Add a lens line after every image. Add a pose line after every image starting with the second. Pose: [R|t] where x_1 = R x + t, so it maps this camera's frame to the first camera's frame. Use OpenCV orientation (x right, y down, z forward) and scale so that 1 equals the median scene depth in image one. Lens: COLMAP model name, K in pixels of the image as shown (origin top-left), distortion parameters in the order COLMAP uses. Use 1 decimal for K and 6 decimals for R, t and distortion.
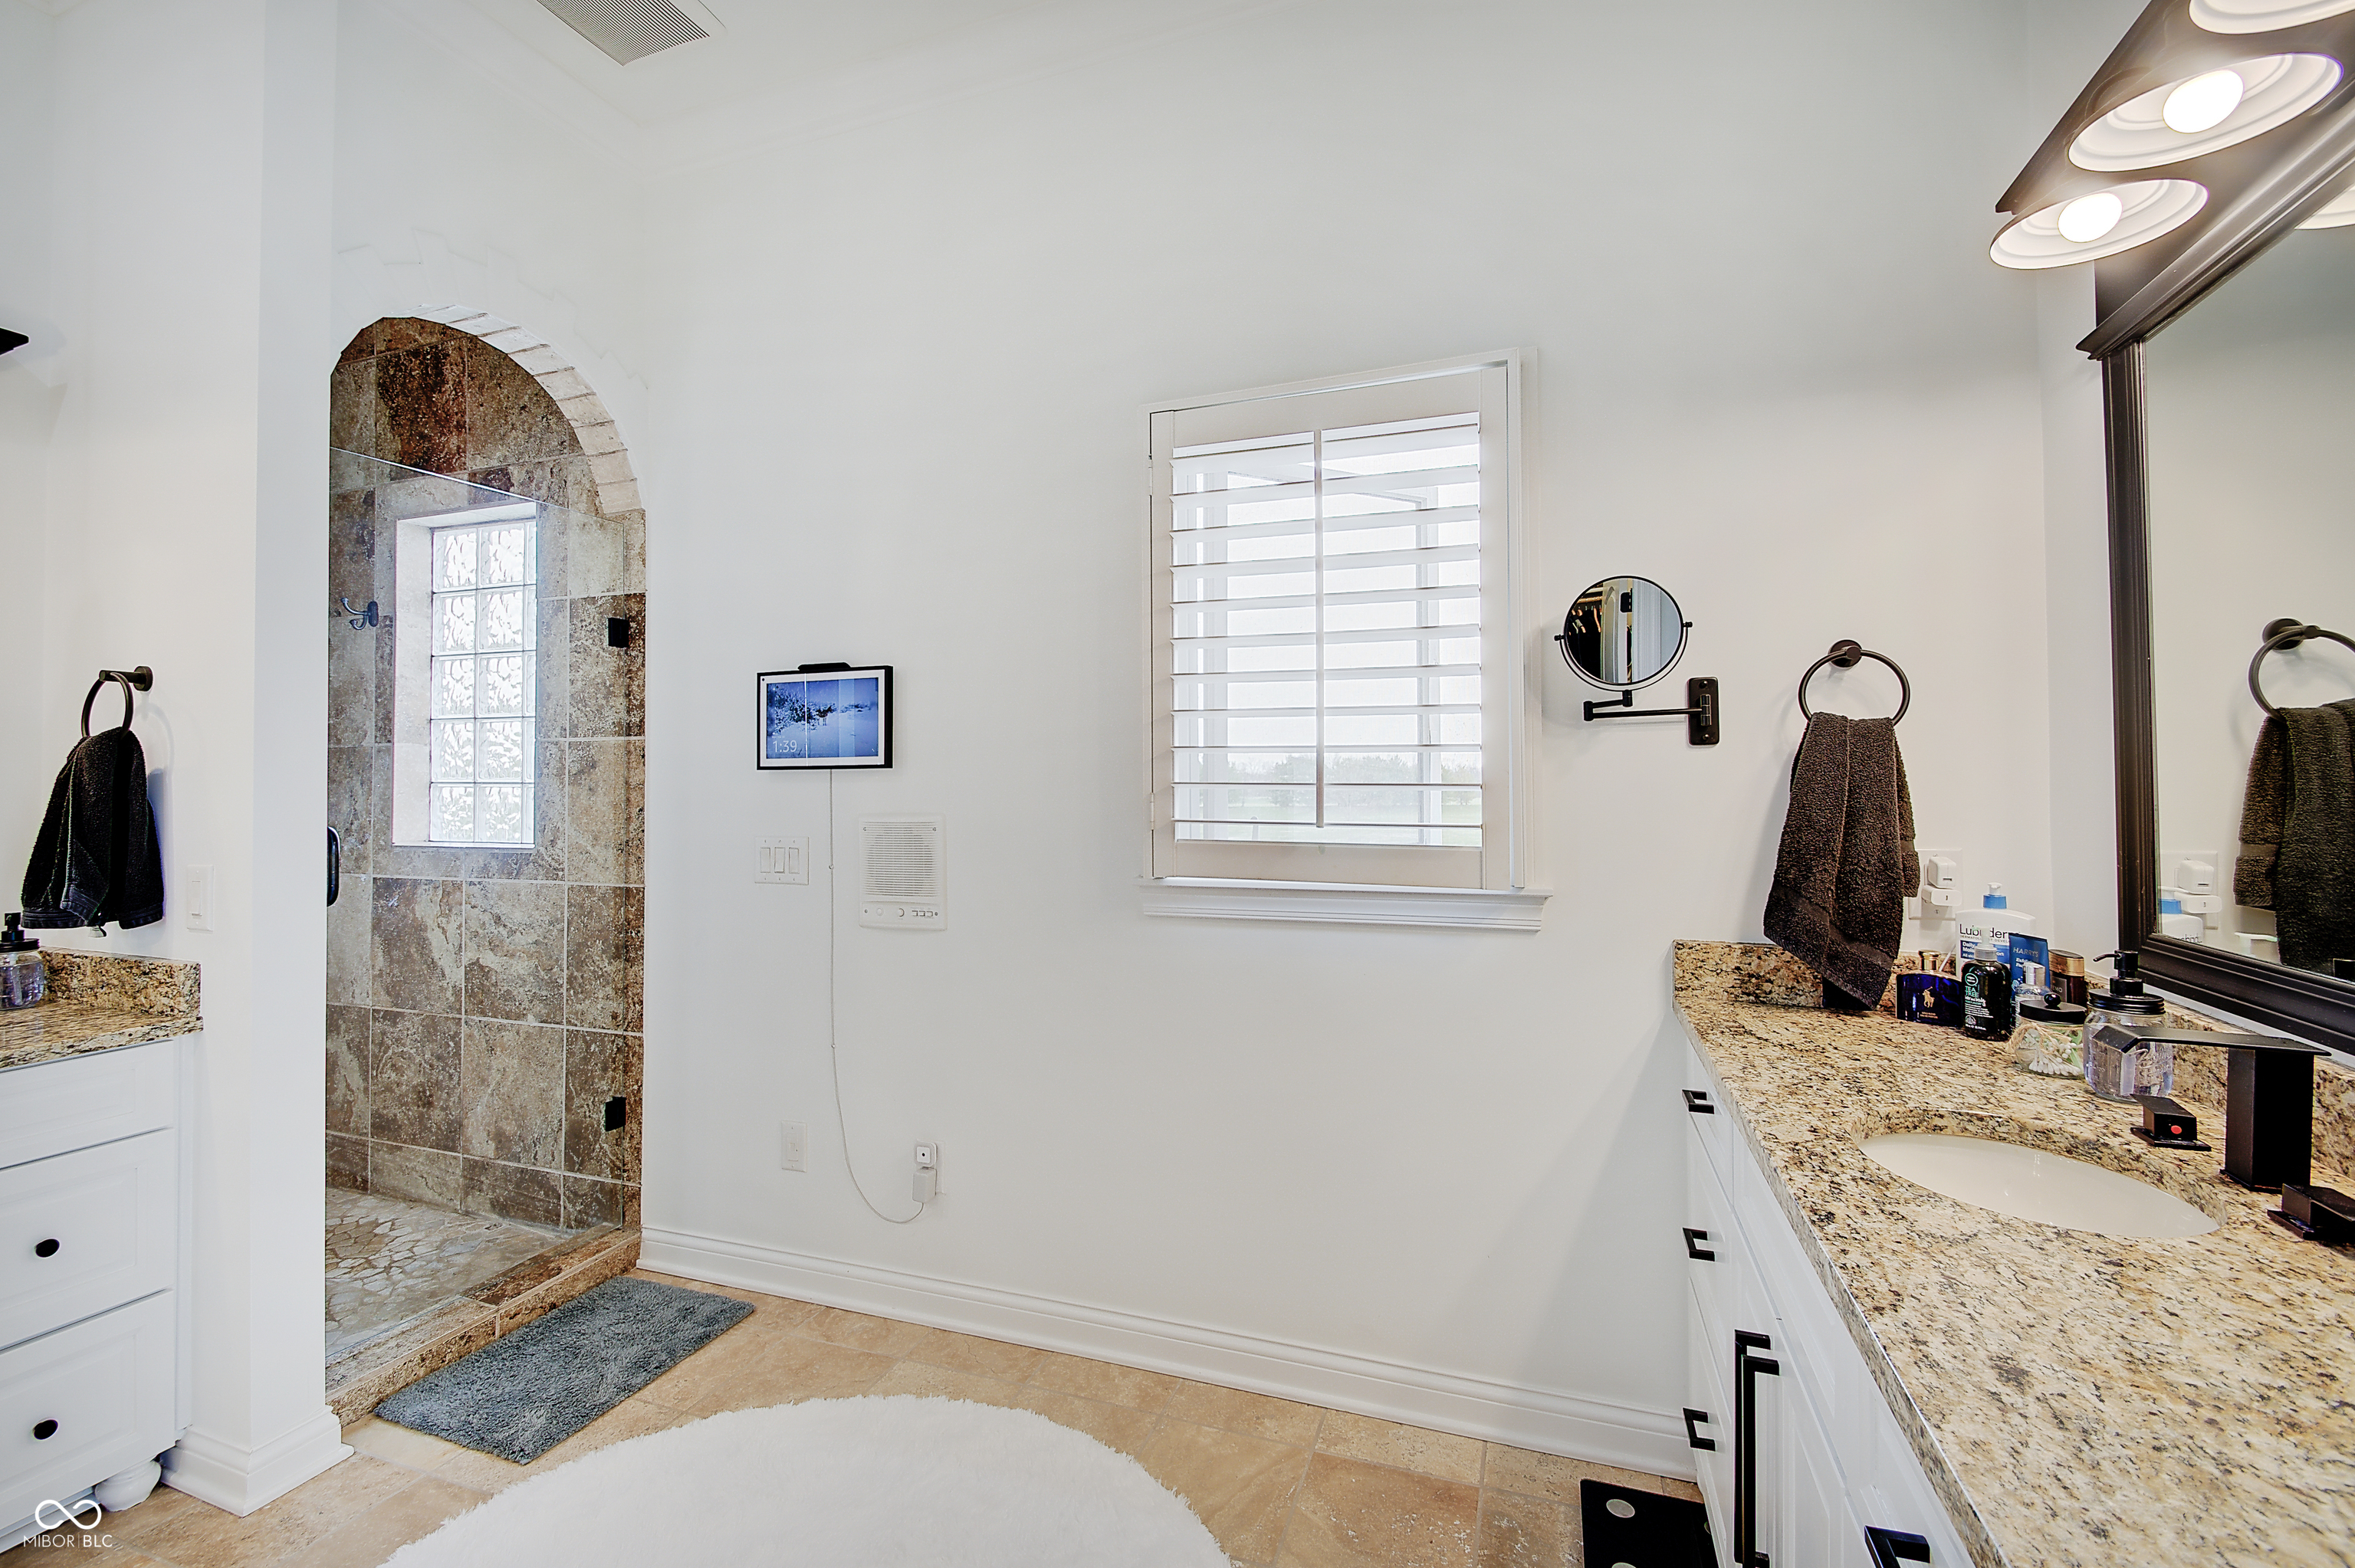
lens RADIAL K [[1028.5, 0, 1180.5], [0, 1028.5, 783.8], [0, 0, 1]] dist [-0.002111, -0.001832]
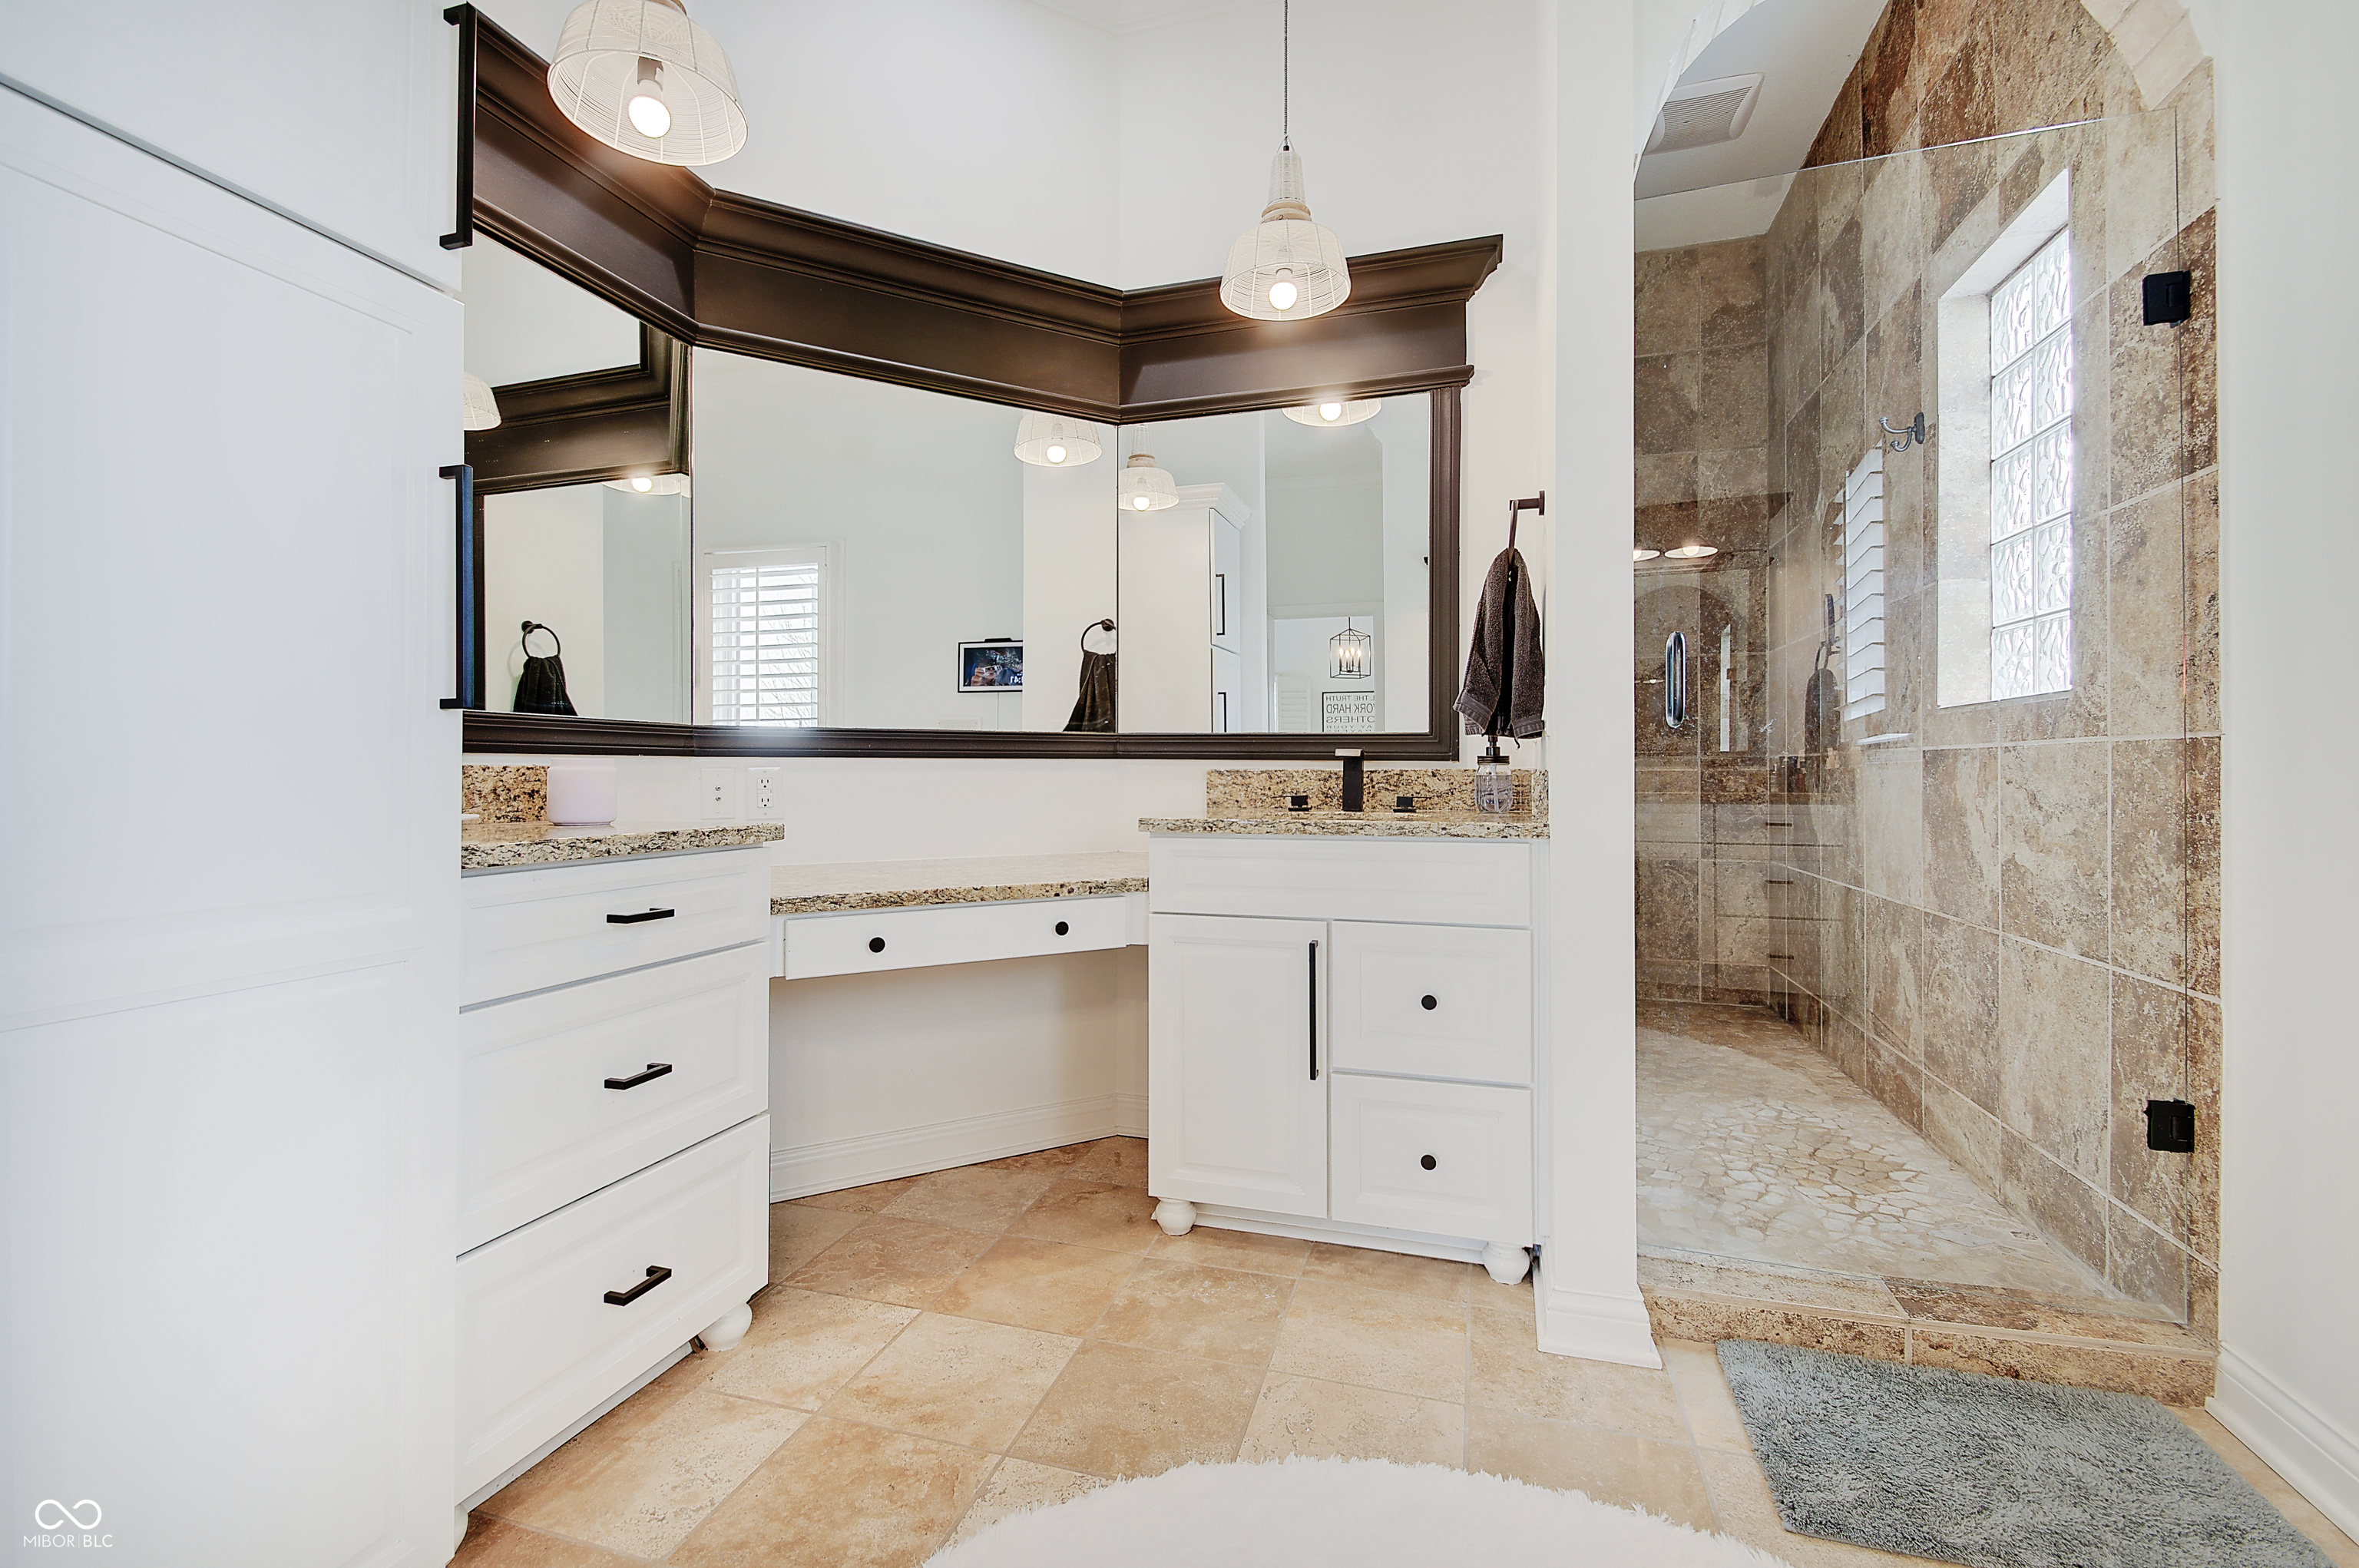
lens RADIAL K [[1030.4, 0, 1171.8], [0, 1030.4, 770.4], [0, 0, 1]] dist [-0.002111, -0.001832]
pose [[0.038369, 0.000712, -0.999263, 0.012553], [-0.001693, 0.999998, 0.000648, 0.119214], [0.999262, 0.001667, 0.038370, 0.408000]]
